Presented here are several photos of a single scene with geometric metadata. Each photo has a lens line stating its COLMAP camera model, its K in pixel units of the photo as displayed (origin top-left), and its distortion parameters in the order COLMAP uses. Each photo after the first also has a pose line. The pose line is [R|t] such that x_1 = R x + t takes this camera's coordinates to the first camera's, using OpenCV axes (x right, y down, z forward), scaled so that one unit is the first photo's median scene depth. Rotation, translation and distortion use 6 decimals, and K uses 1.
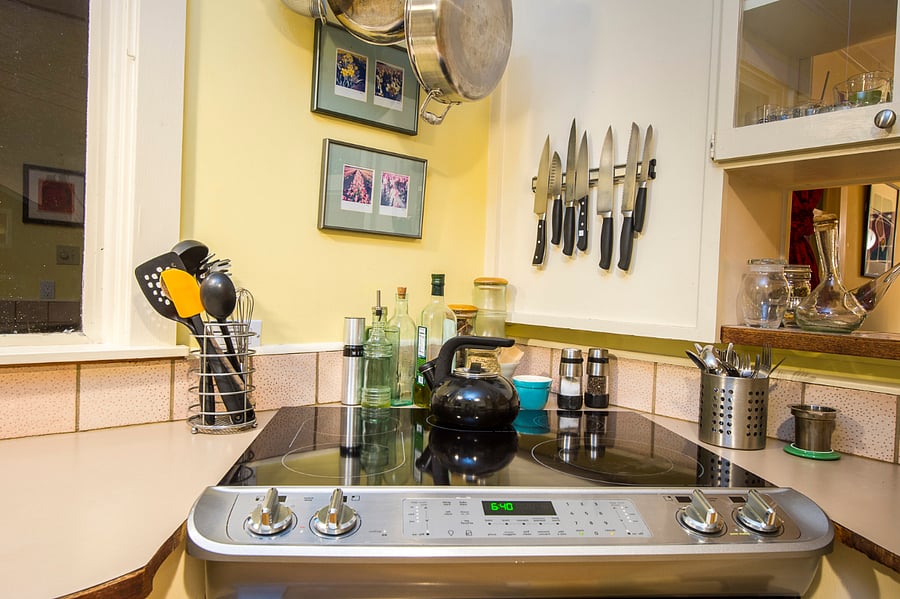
lens RADIAL K [[607.6, 0, 450.0], [0, 607.6, 299.5], [0, 0, 1]] dist [0.006172, 0.002286]
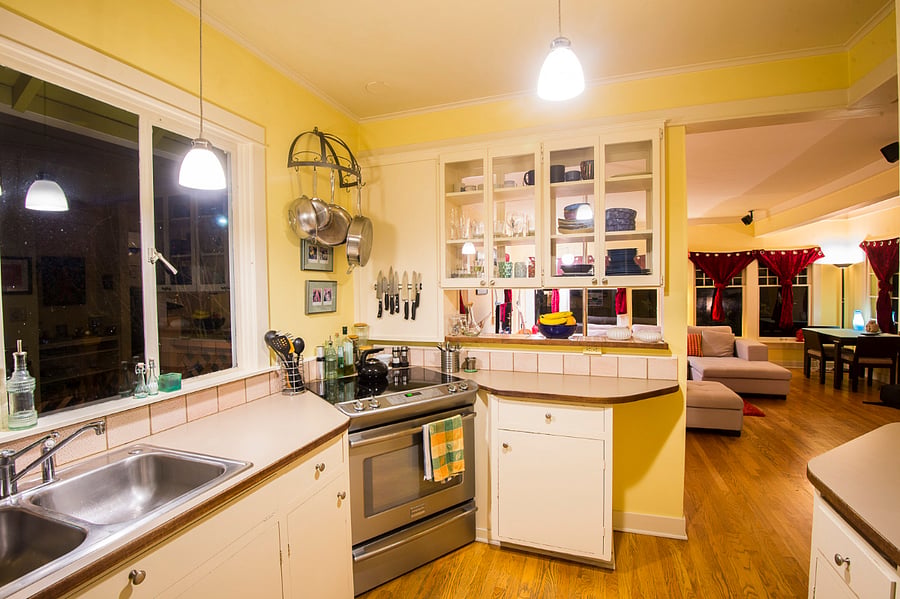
lens RADIAL K [[422.7, 0, 450.0], [0, 422.7, 299.5], [0, 0, 1]] dist [-0.000138, -0.000022]
pose [[0.857627, -0.066050, 0.510014, -0.599338], [0.057627, 0.997815, 0.032320, -0.200910], [-0.511034, 0.001672, 0.859559, -0.858578]]
